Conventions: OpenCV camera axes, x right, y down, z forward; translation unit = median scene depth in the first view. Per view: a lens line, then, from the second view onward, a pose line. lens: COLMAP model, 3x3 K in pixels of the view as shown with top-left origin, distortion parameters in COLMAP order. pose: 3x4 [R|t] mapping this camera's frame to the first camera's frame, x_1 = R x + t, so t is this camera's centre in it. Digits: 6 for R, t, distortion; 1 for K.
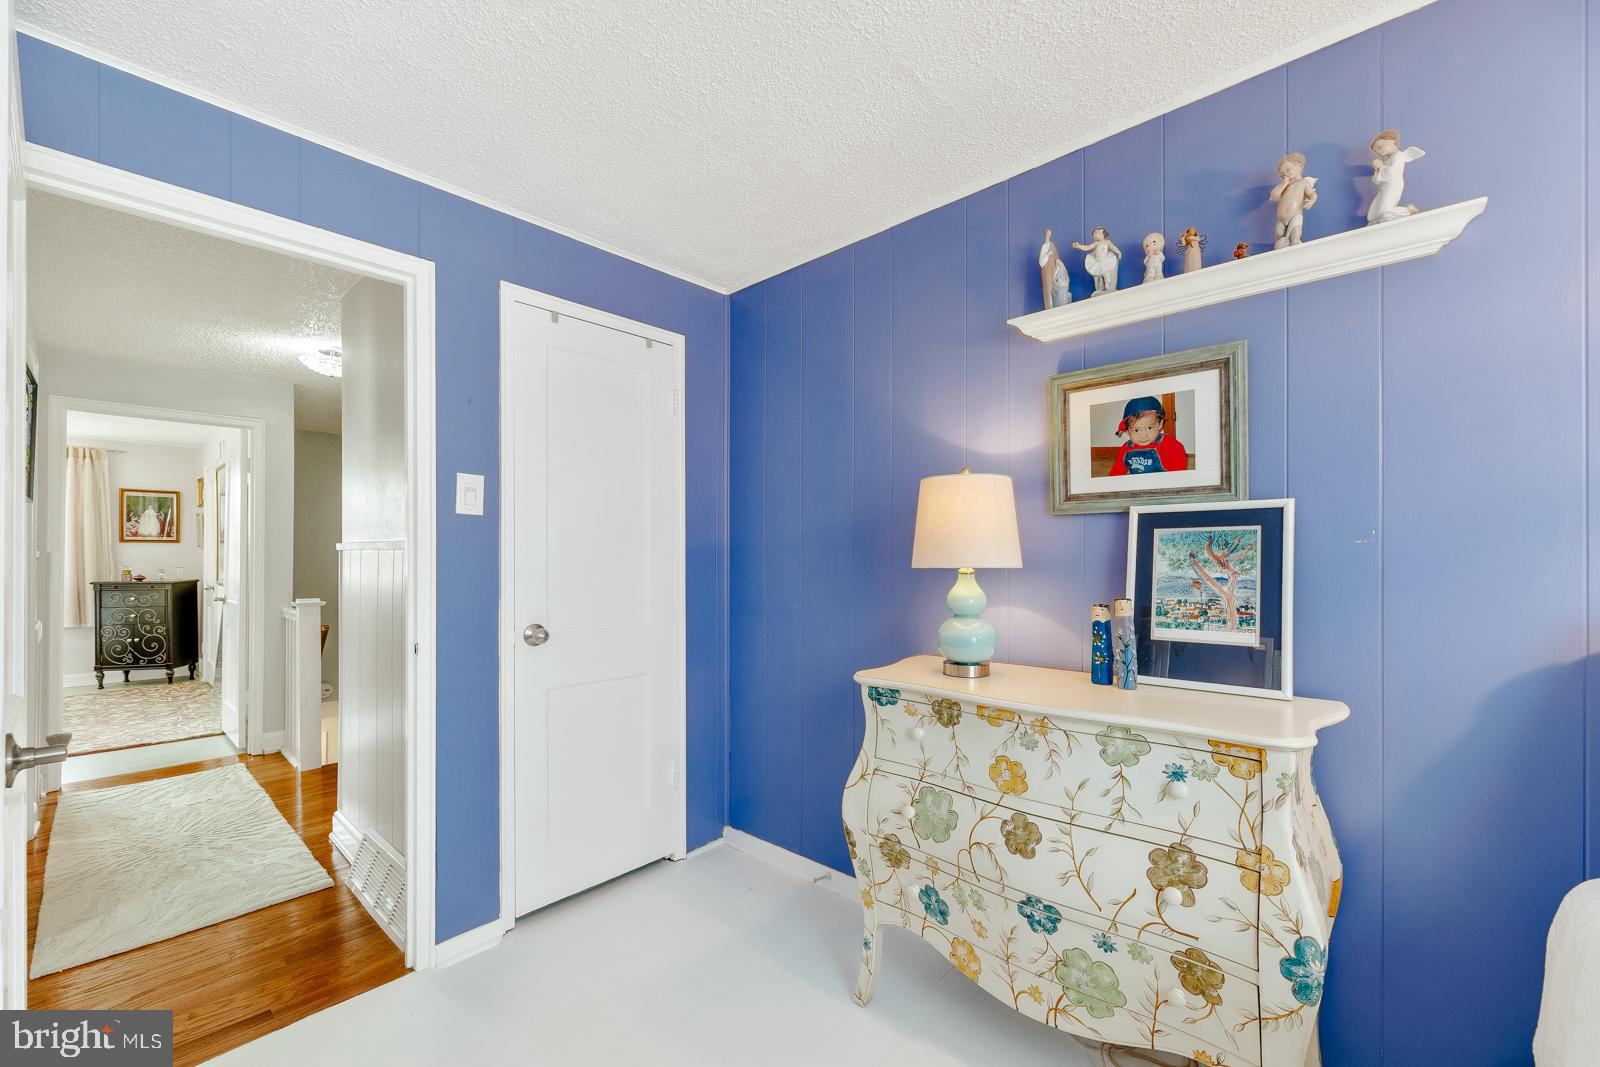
lens RADIAL K [[637.5, 0, 807.3], [0, 637.5, 544.0], [0, 0, 1]] dist [-0.000331, -0.000248]
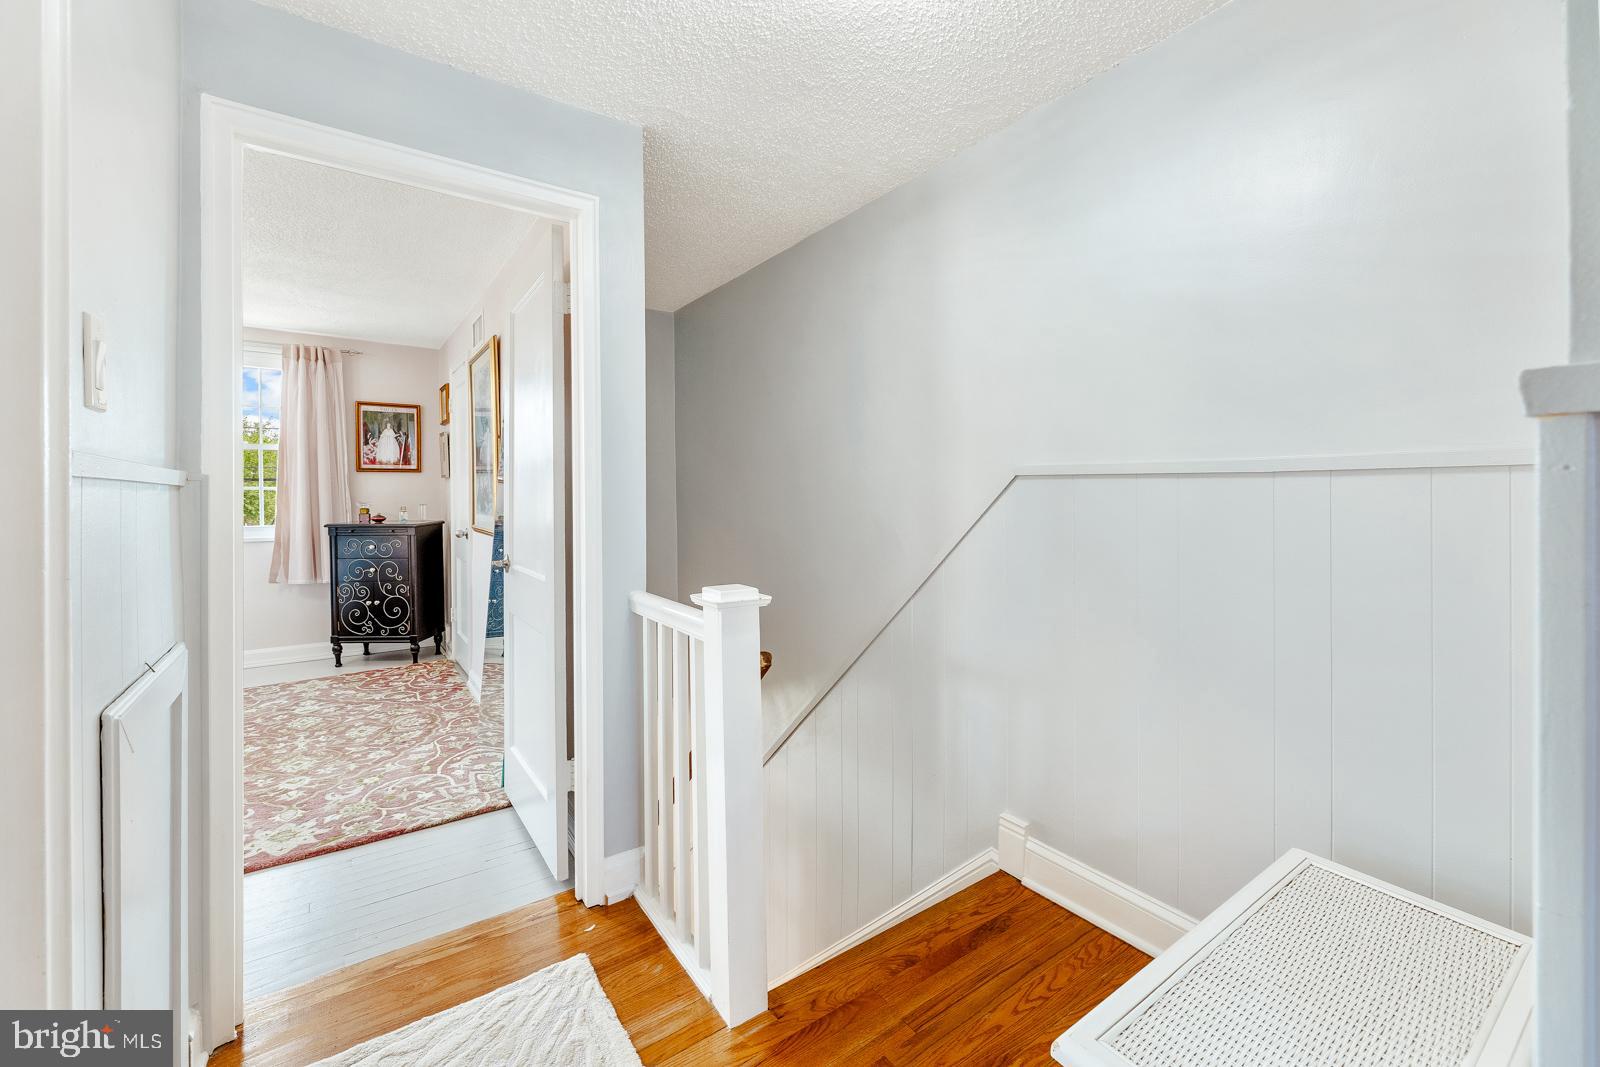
lens RADIAL K [[653.1, 0, 802.1], [0, 653.1, 492.0], [0, 0, 1]] dist [-0.000846, -0.000161]
pose [[0.973677, 0.000488, -0.227931, -0.394742], [0.003364, 0.999858, 0.016512, 0.011082], [0.227907, -0.016844, 0.973537, 0.372354]]
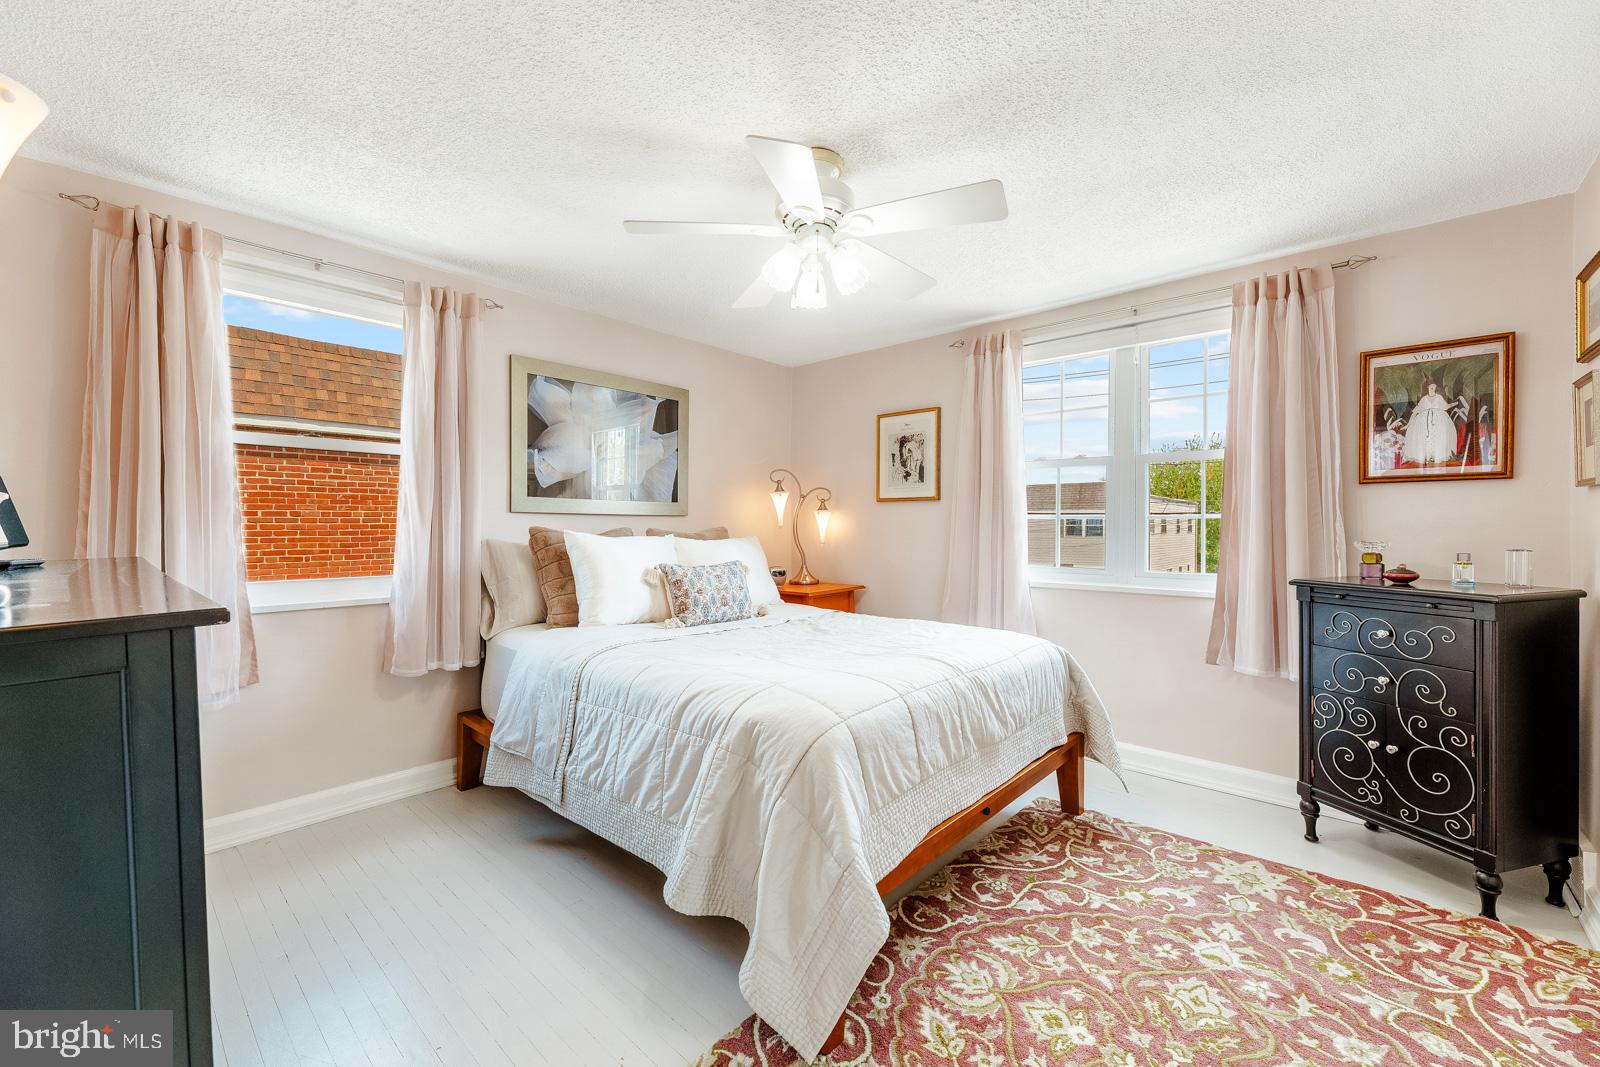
lens RADIAL K [[637.5, 0, 807.3], [0, 637.5, 544.0], [0, 0, 1]] dist [-0.000331, -0.000248]
pose [[-0.008338, 0.027863, -0.999577, -0.687491], [0.019597, 0.999424, 0.027696, 0.018305], [0.999773, -0.019358, -0.008879, 0.669394]]
